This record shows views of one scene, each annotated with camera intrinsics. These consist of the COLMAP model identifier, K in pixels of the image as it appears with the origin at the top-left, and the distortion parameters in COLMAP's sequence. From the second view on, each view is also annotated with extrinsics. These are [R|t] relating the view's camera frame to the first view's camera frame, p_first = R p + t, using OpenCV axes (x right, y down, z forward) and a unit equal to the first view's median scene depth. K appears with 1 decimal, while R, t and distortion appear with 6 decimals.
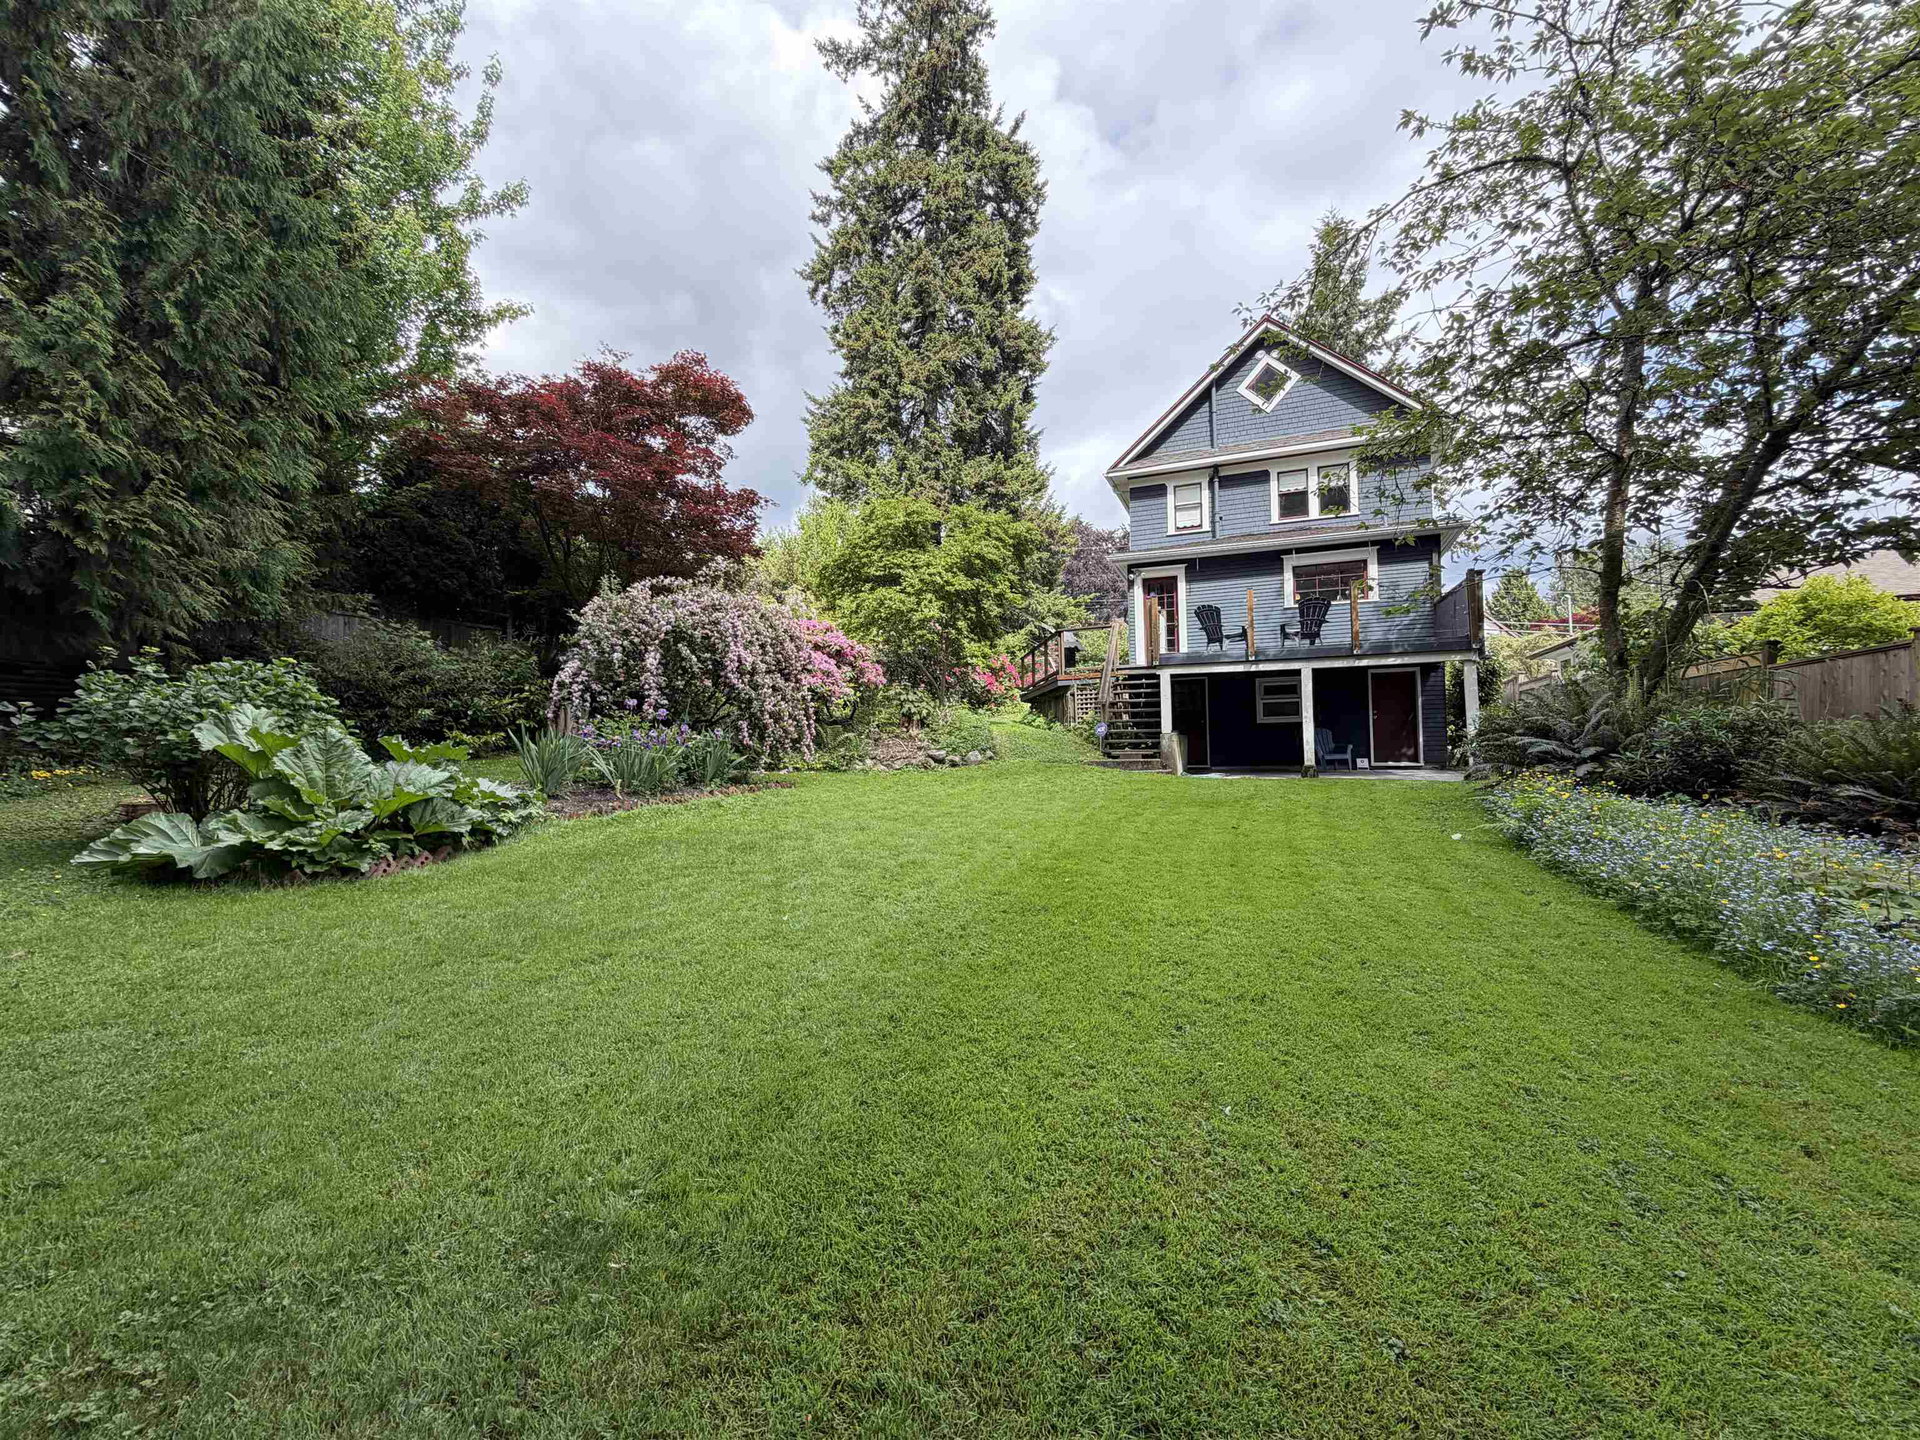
lens RADIAL K [[764.8, 0, 956.0], [0, 764.8, 718.4], [0, 0, 1]] dist [0.001291, 0.000032]
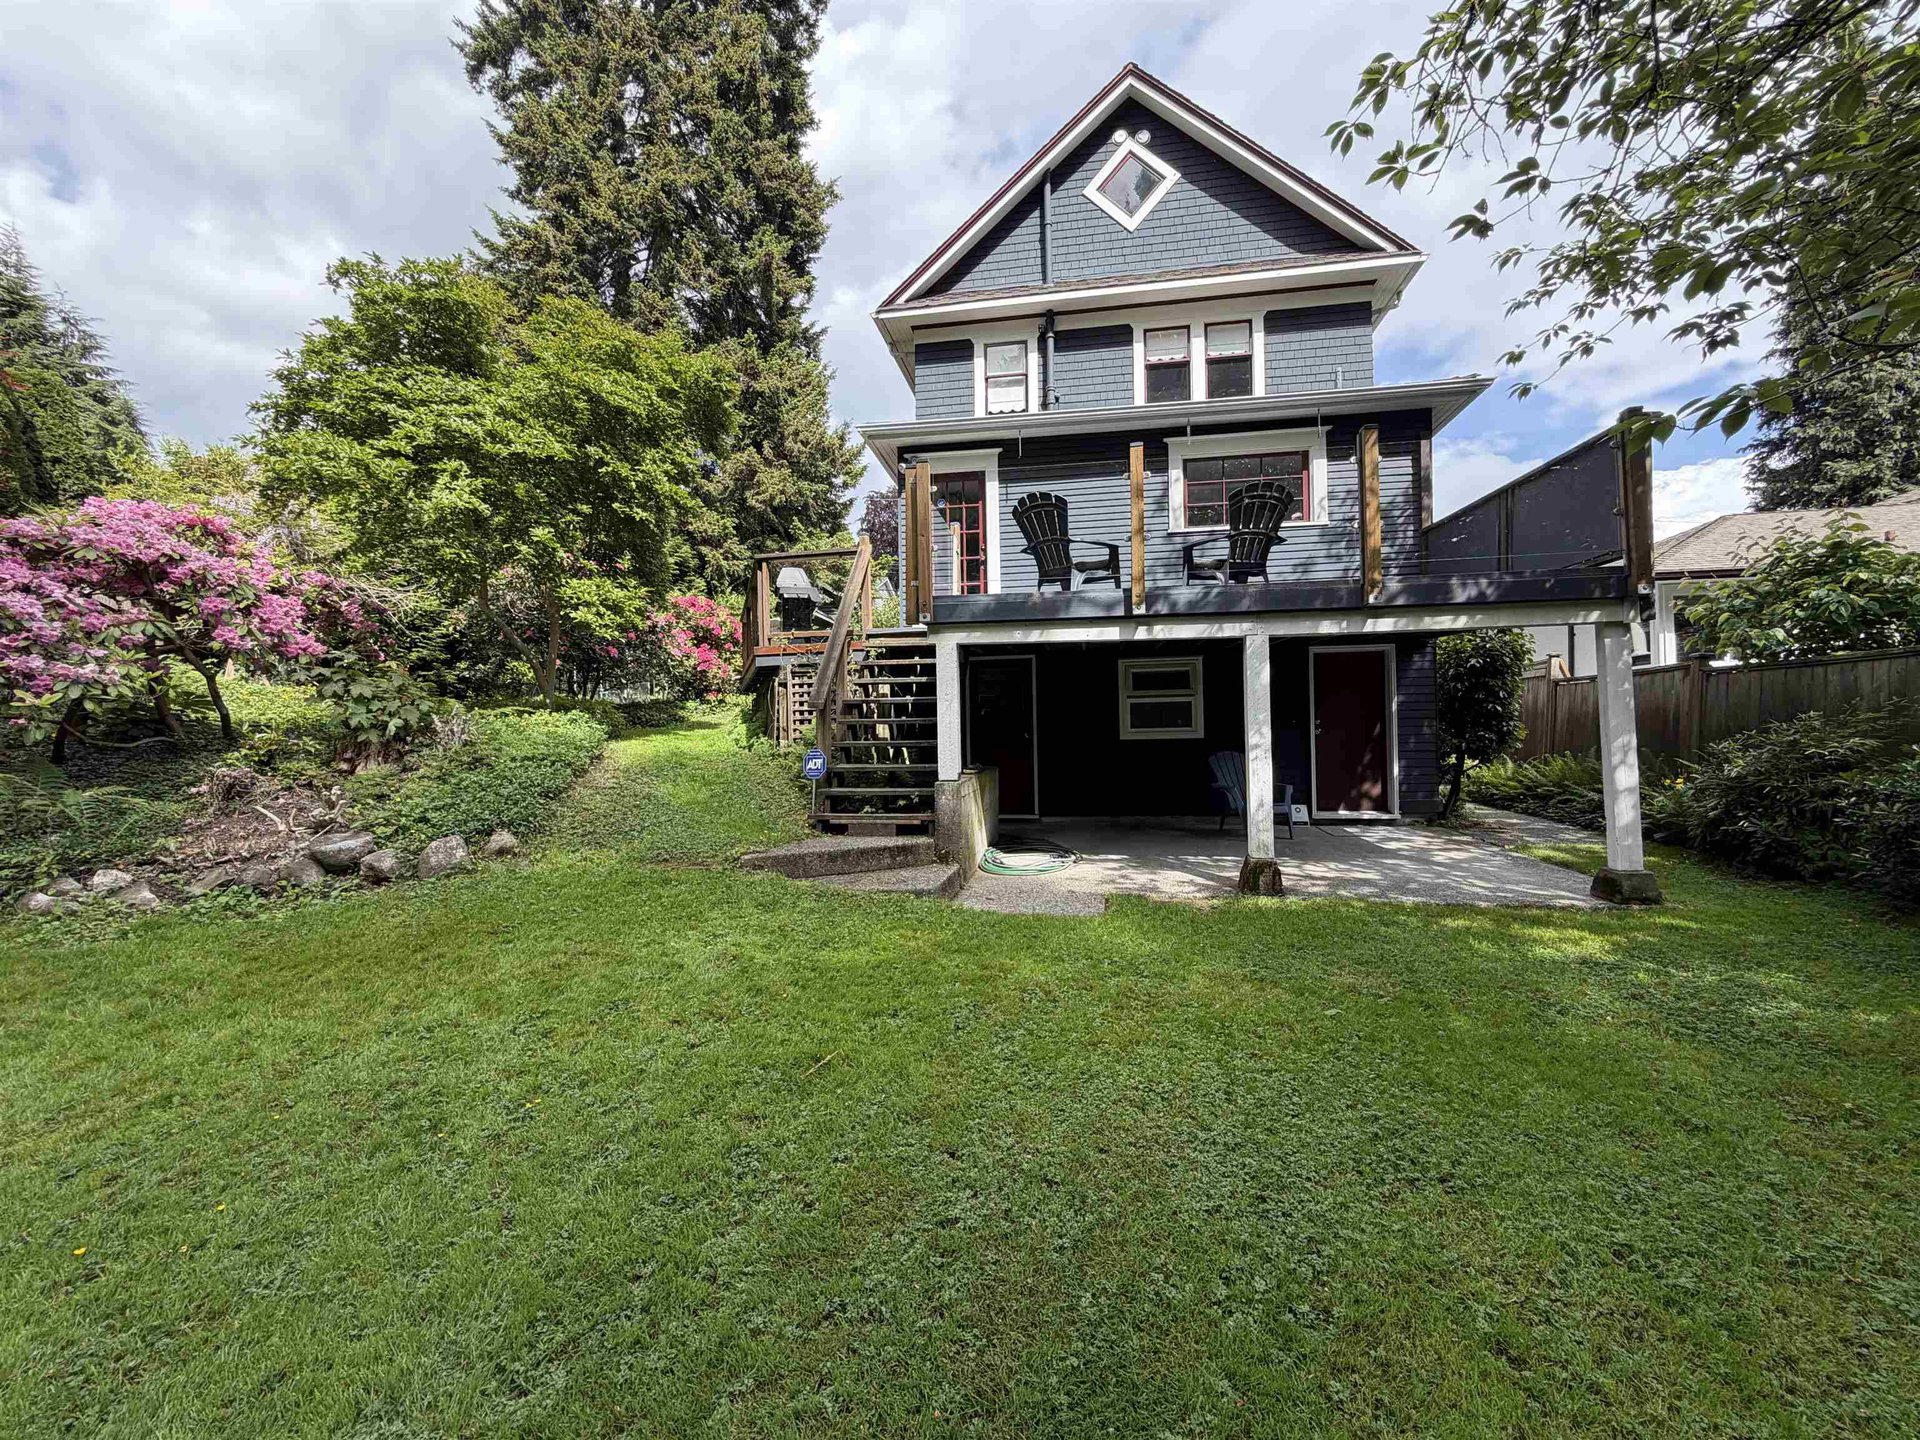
lens RADIAL K [[764.8, 0, 952.4], [0, 764.8, 719.6], [0, 0, 1]] dist [0.001291, 0.000032]
pose [[0.976156, 0.000263, 0.217072, 0.166482], [-0.006213, 0.999623, 0.026728, -0.024371], [-0.216983, -0.027439, 0.975790, 0.523923]]
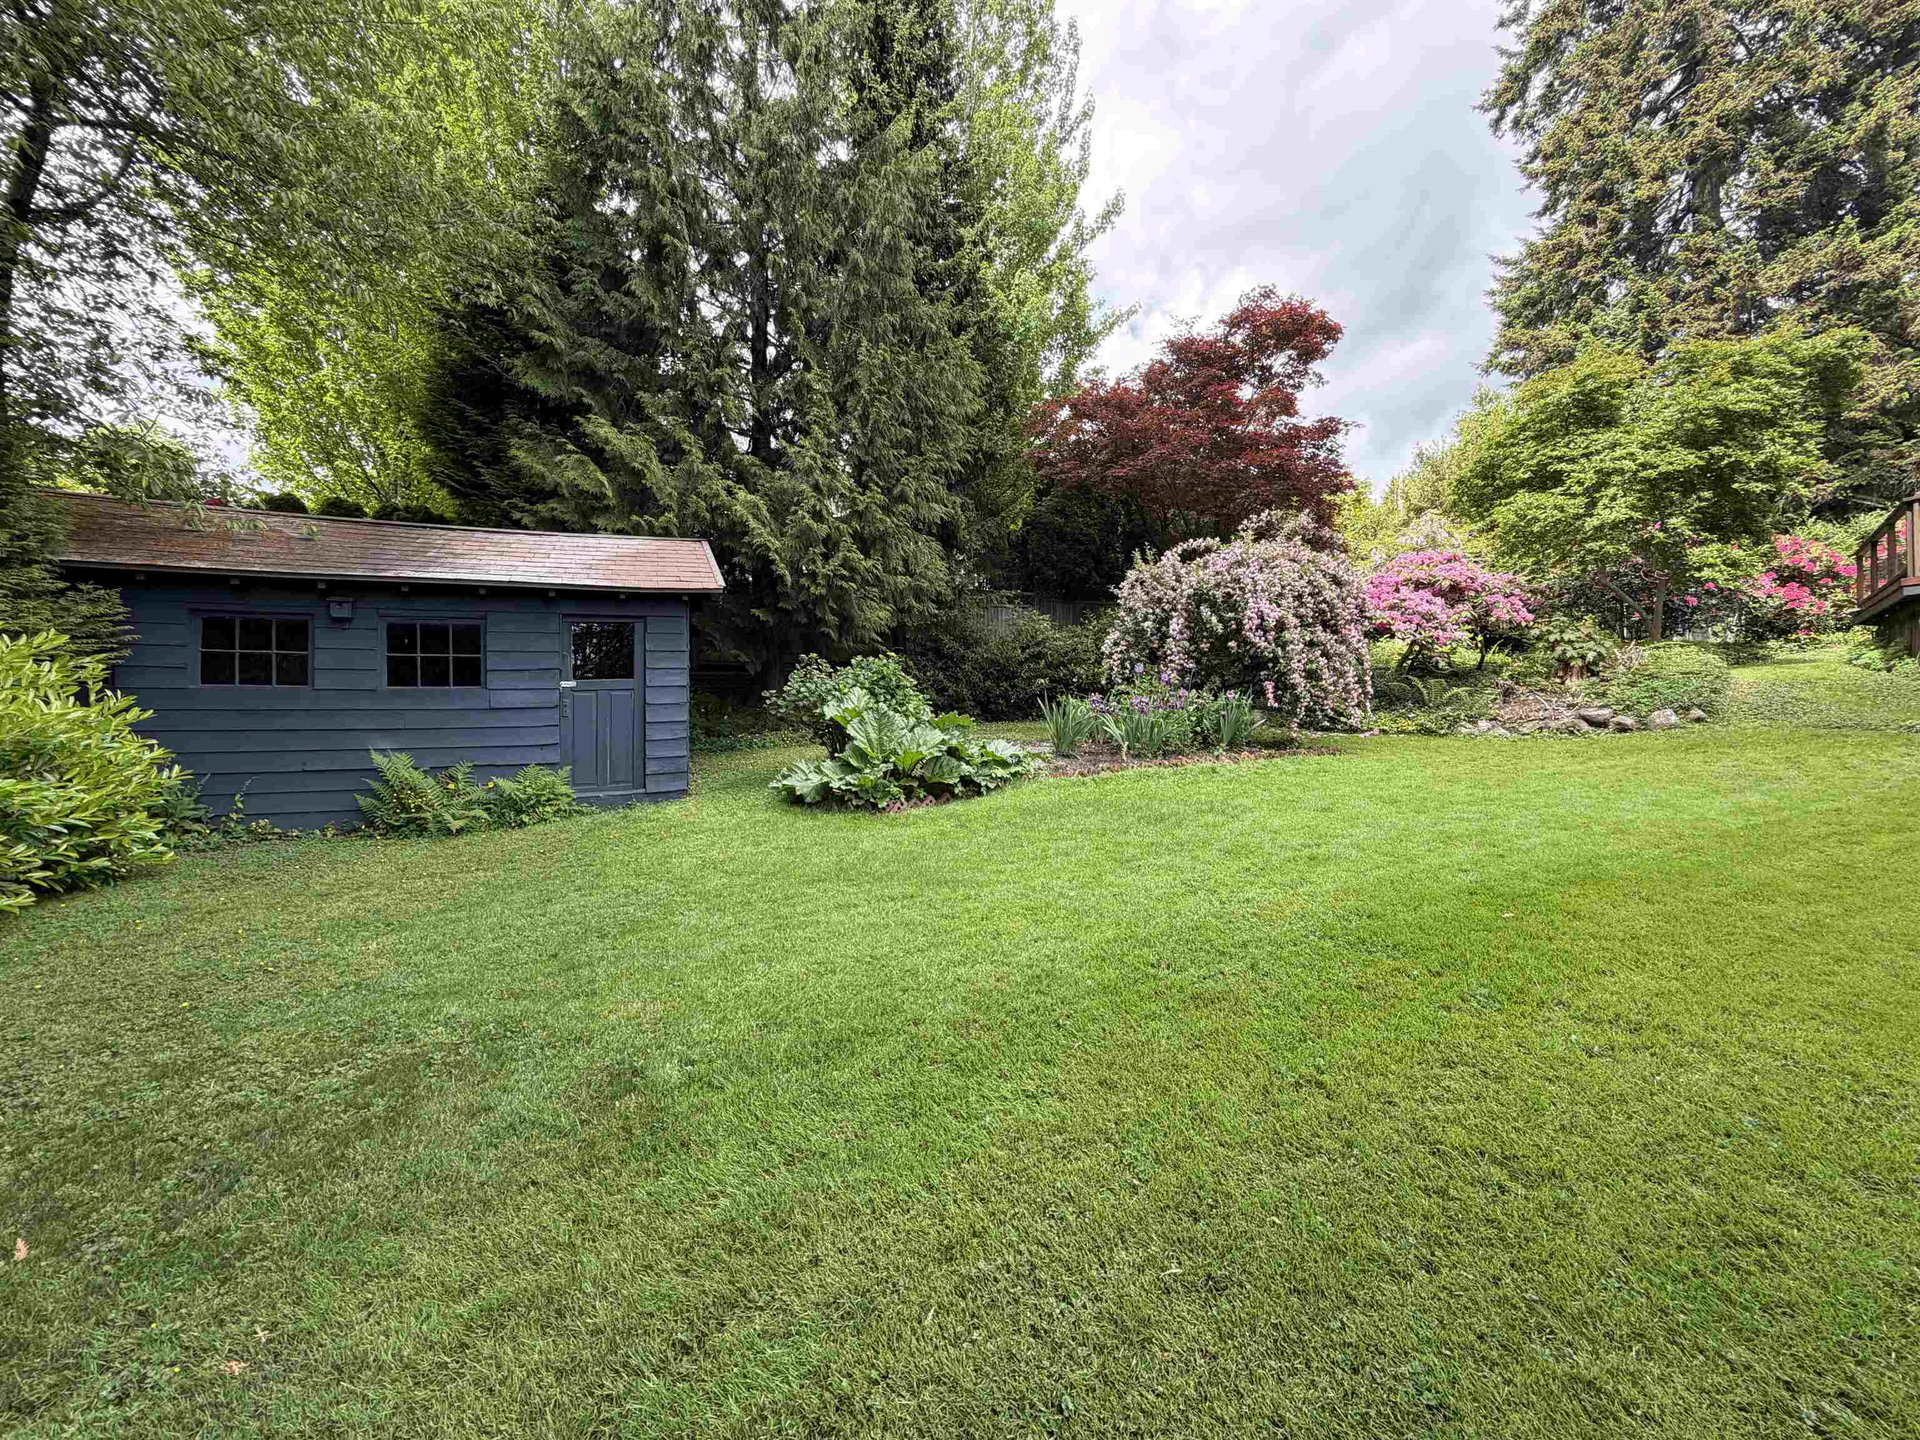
lens RADIAL K [[764.8, 0, 960.0], [0, 764.8, 719.3], [0, 0, 1]] dist [0.001291, 0.000032]
pose [[0.650420, 0.005793, -0.759553, 0.121582], [0.042181, 0.998152, 0.043732, -0.004928], [0.758403, -0.060483, 0.648973, 0.068912]]
